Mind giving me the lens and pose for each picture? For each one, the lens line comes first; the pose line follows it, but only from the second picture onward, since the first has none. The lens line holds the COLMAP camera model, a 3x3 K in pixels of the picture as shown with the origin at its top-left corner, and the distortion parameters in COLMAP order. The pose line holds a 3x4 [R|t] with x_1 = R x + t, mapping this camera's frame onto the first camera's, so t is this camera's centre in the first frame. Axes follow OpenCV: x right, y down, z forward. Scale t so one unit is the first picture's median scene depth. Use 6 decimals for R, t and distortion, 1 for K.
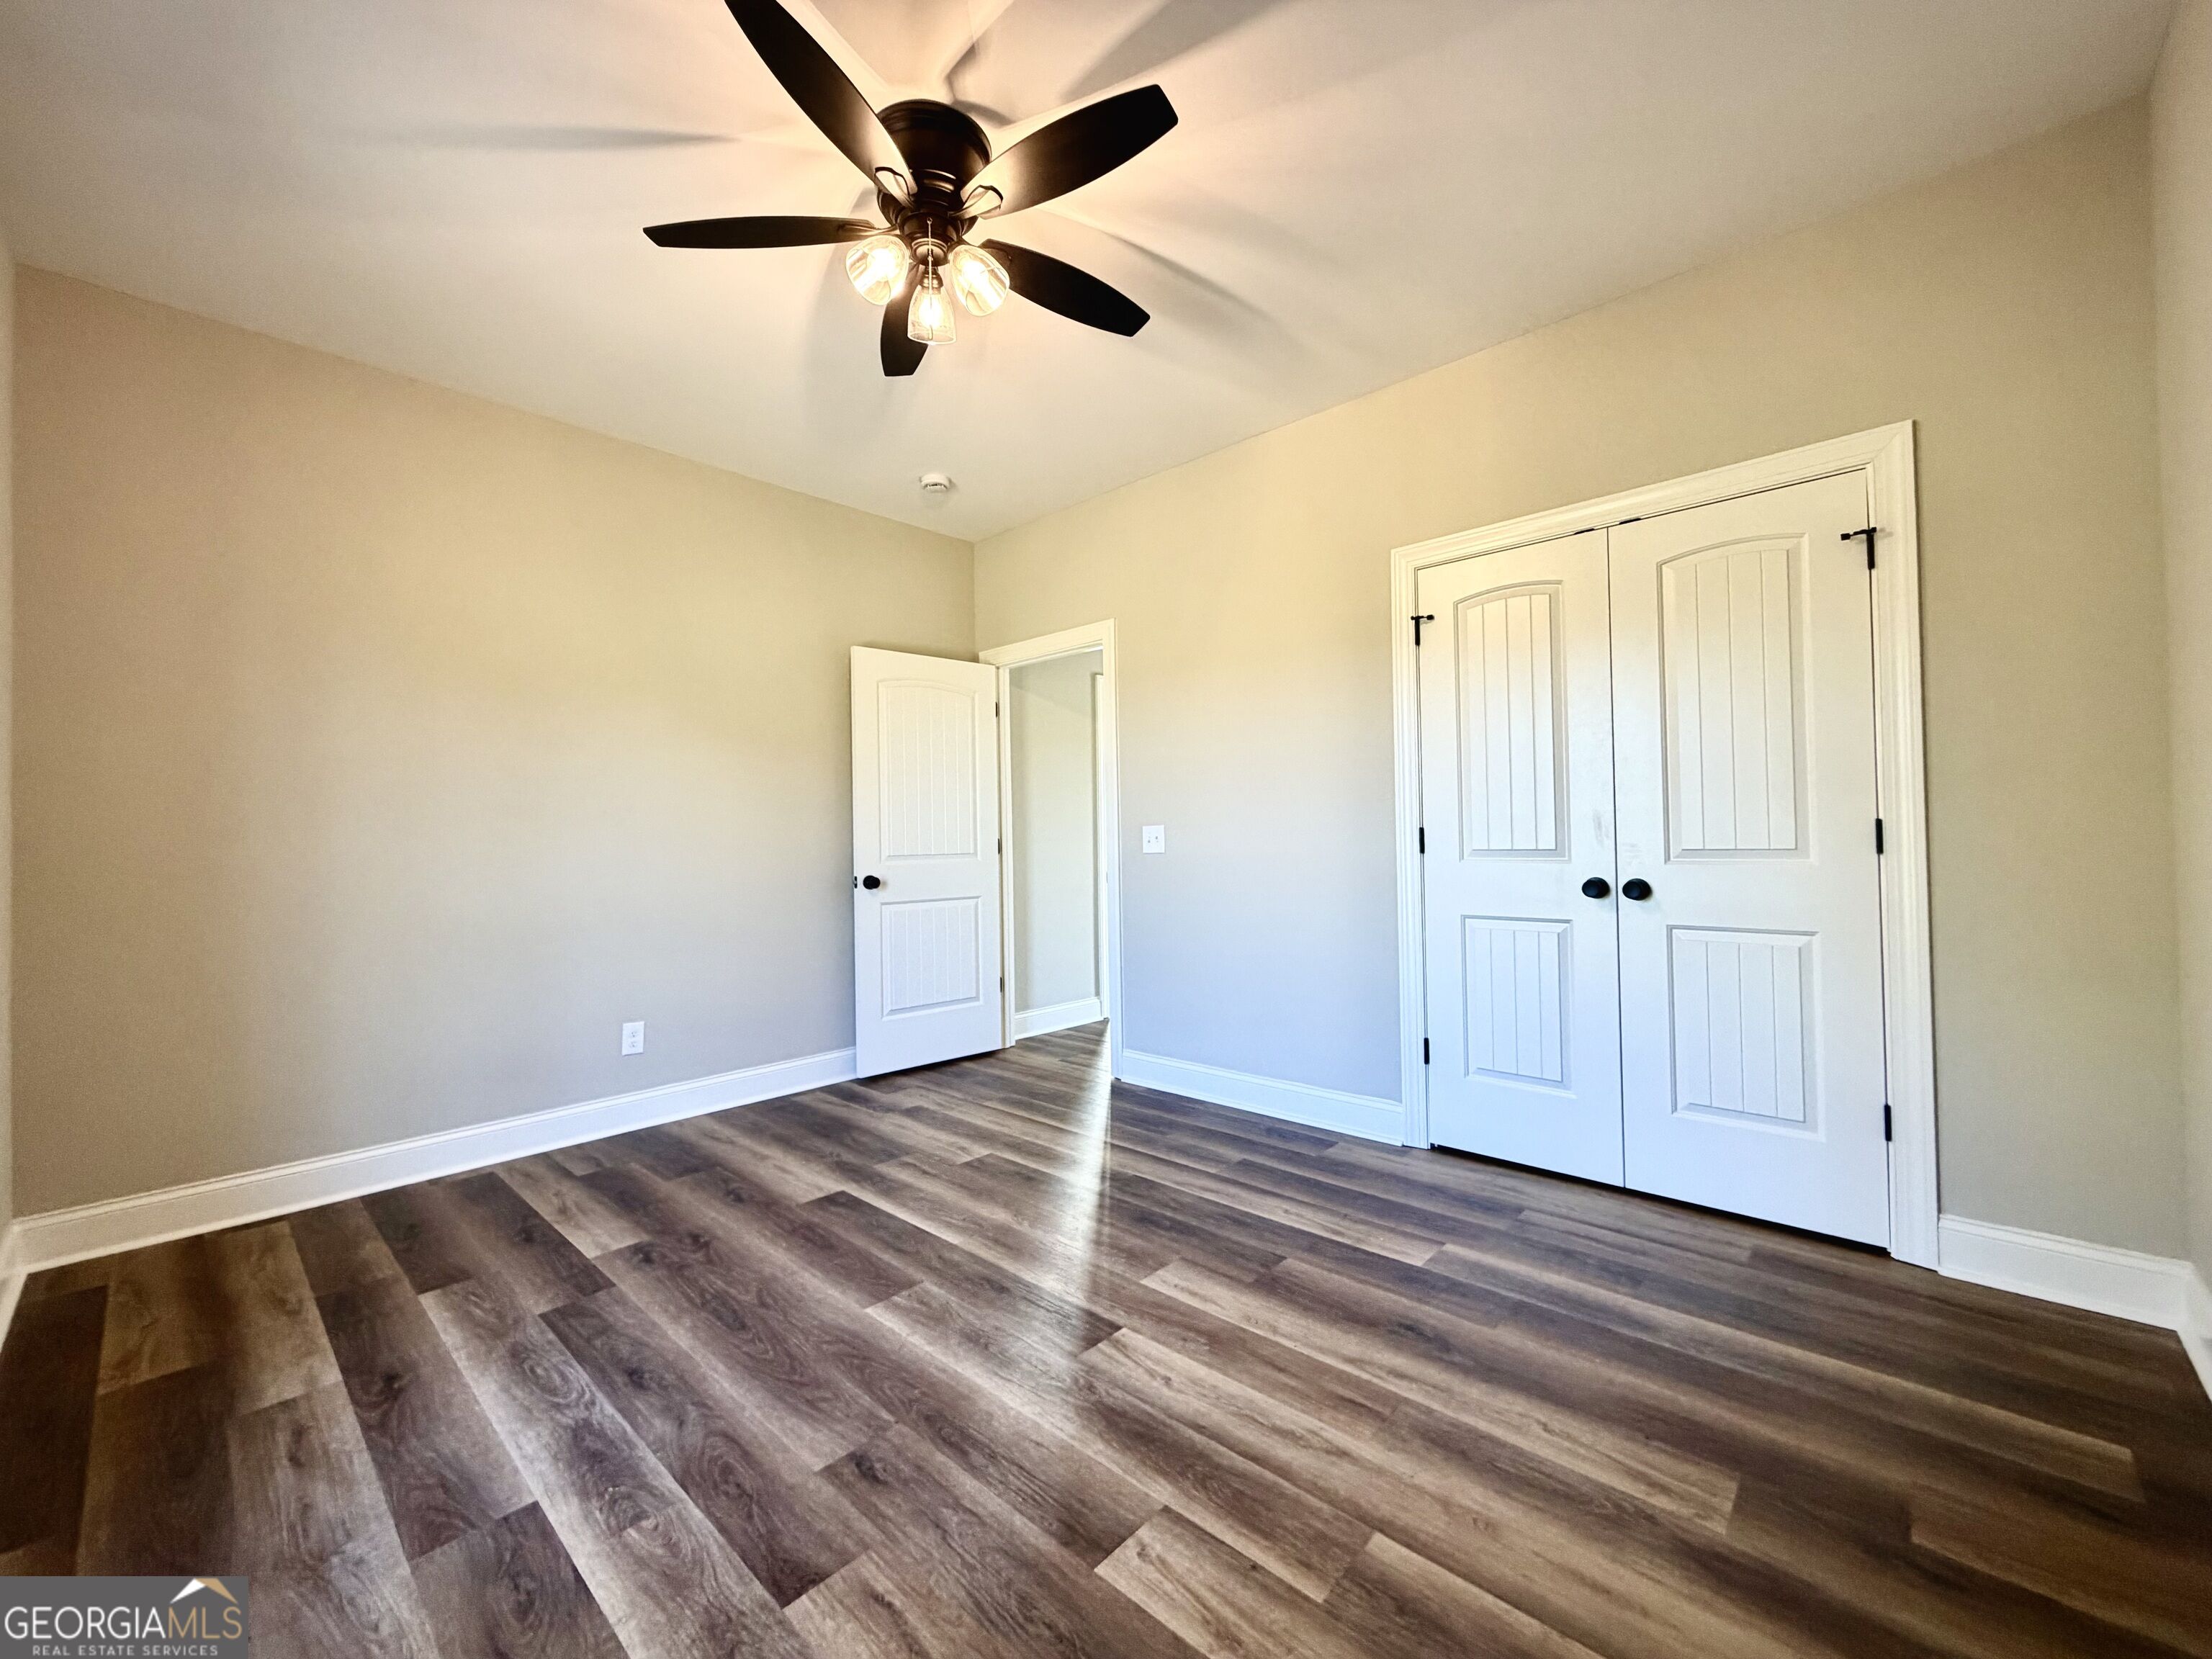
lens RADIAL K [[880.0, 0, 1106.1], [0, 880.0, 828.4], [0, 0, 1]] dist [-0.001424, -0.000008]
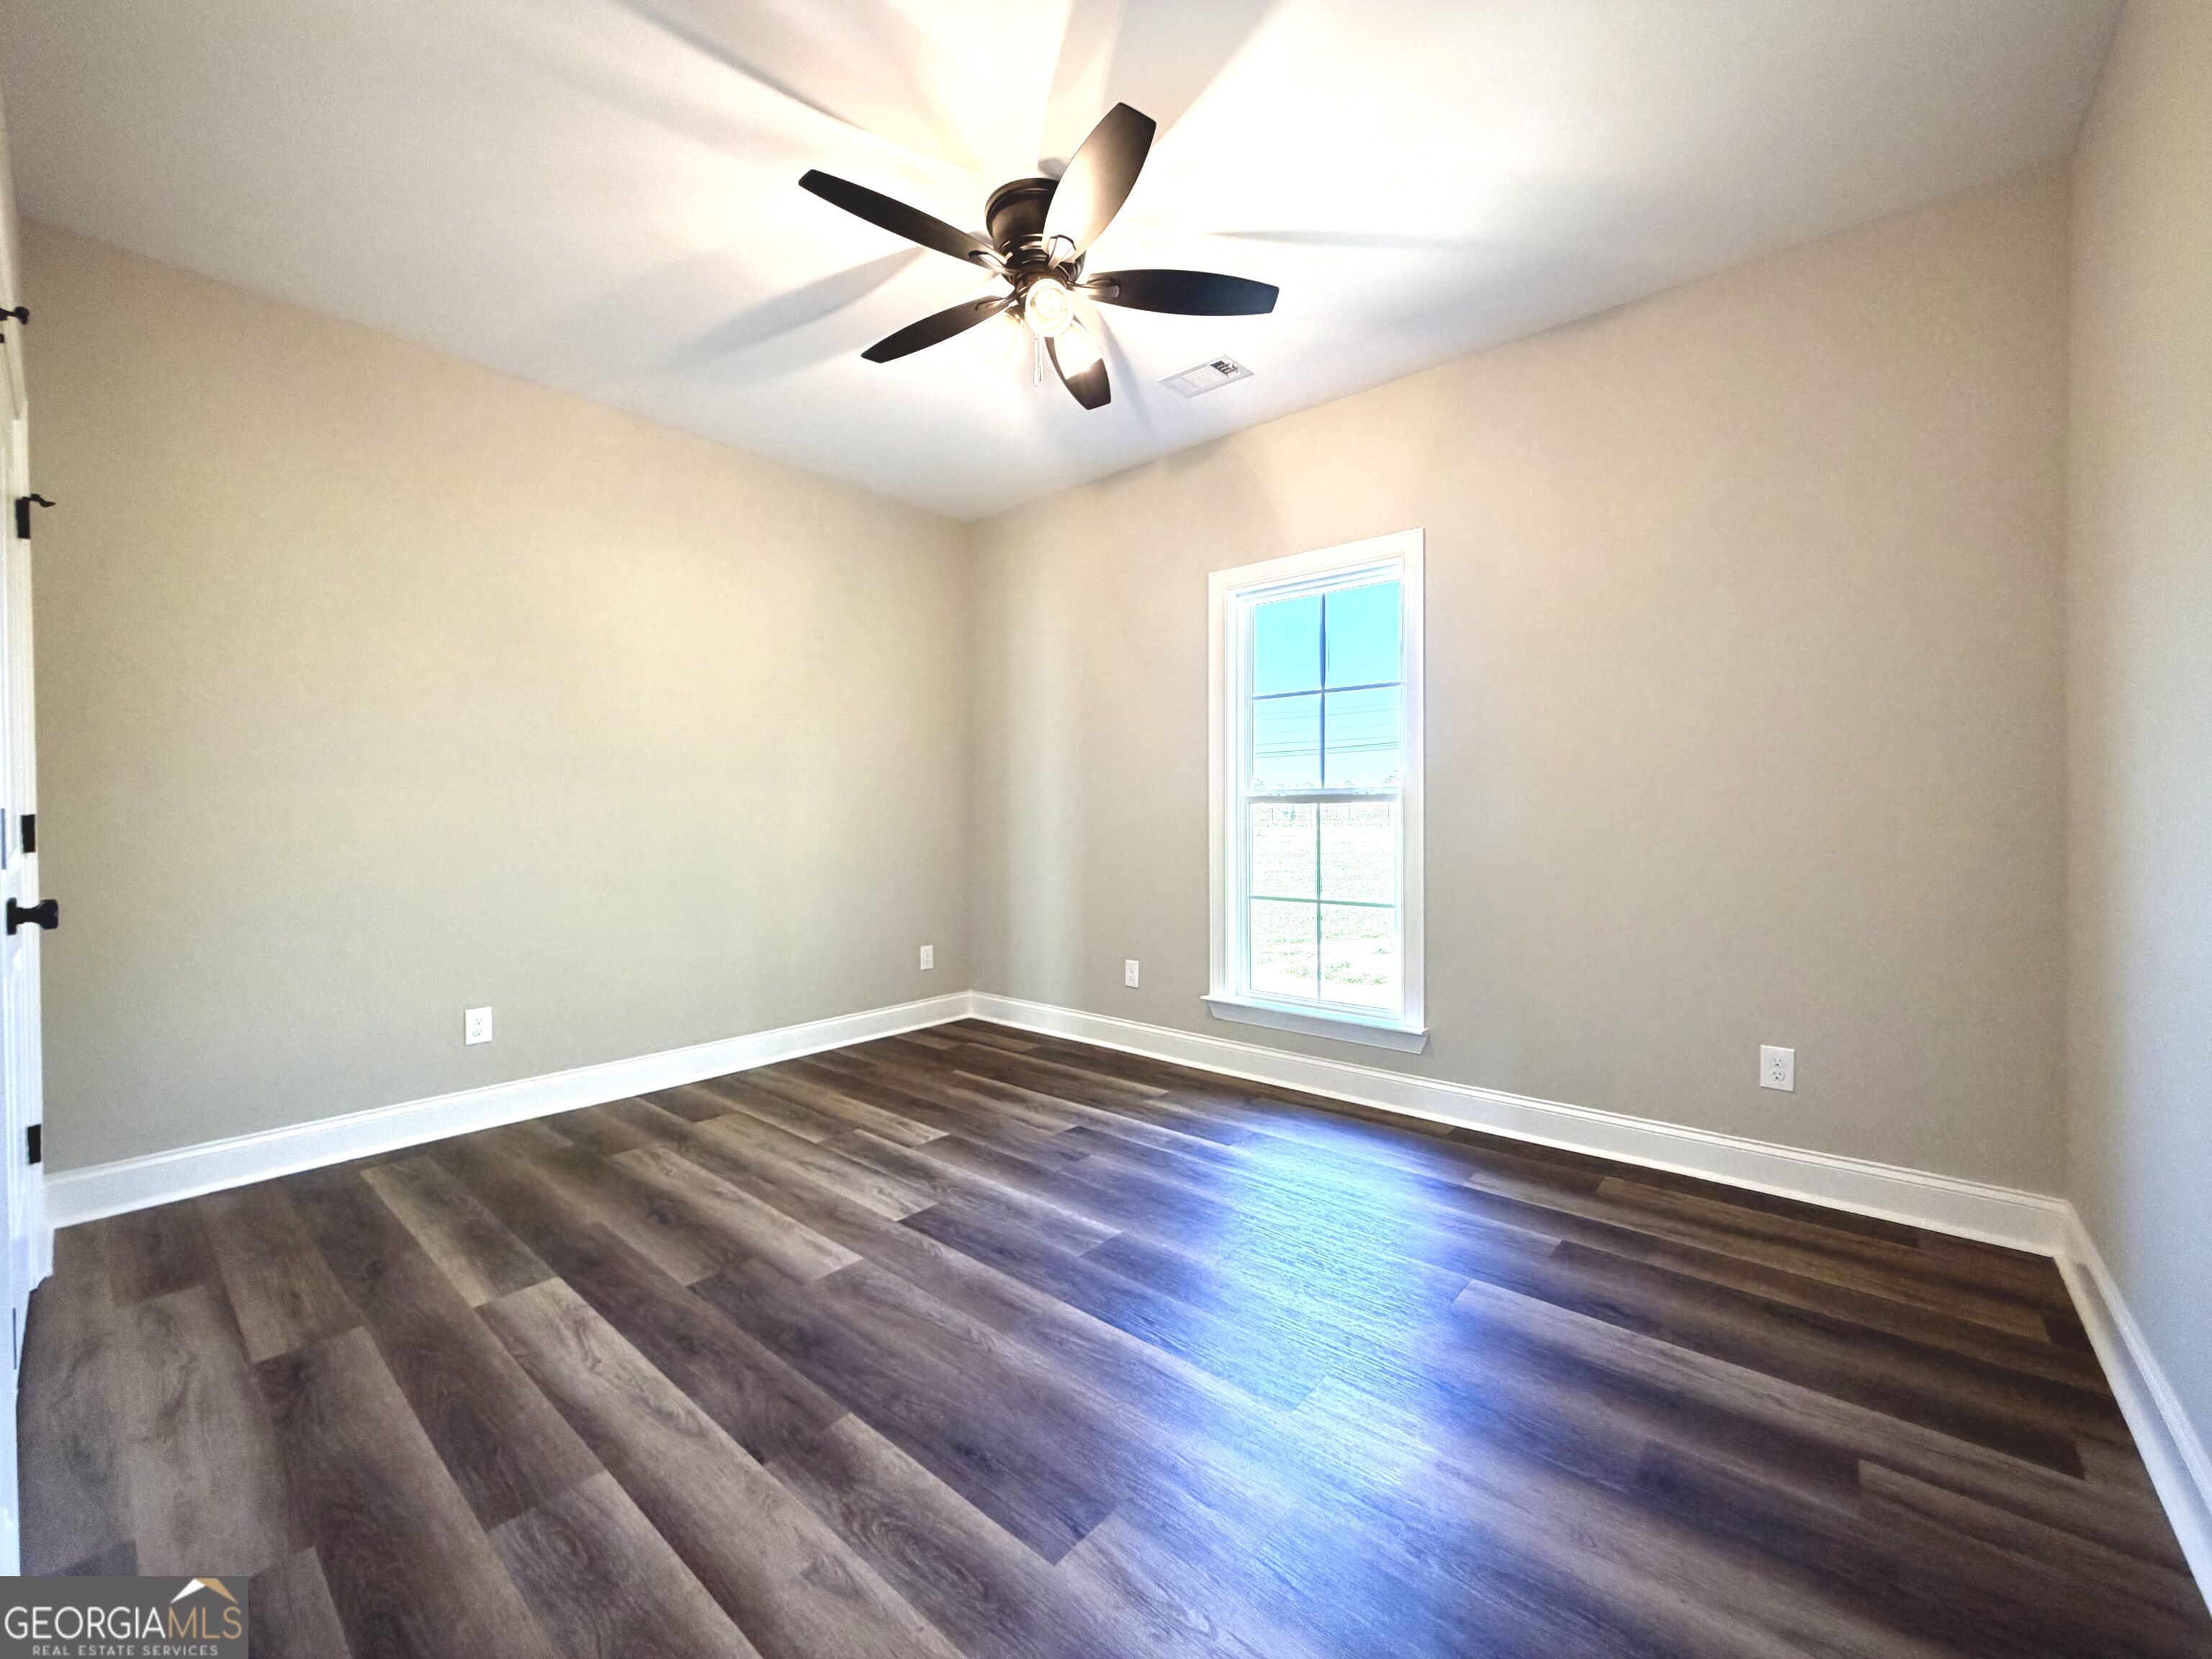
lens RADIAL K [[880.0, 0, 1106.4], [0, 880.0, 823.5], [0, 0, 1]] dist [-0.001424, -0.000008]
pose [[-0.998717, 0.022539, -0.045350, -0.233689], [0.022725, 0.999735, -0.003599, 0.032585], [0.045257, -0.004625, -0.998965, 2.307378]]
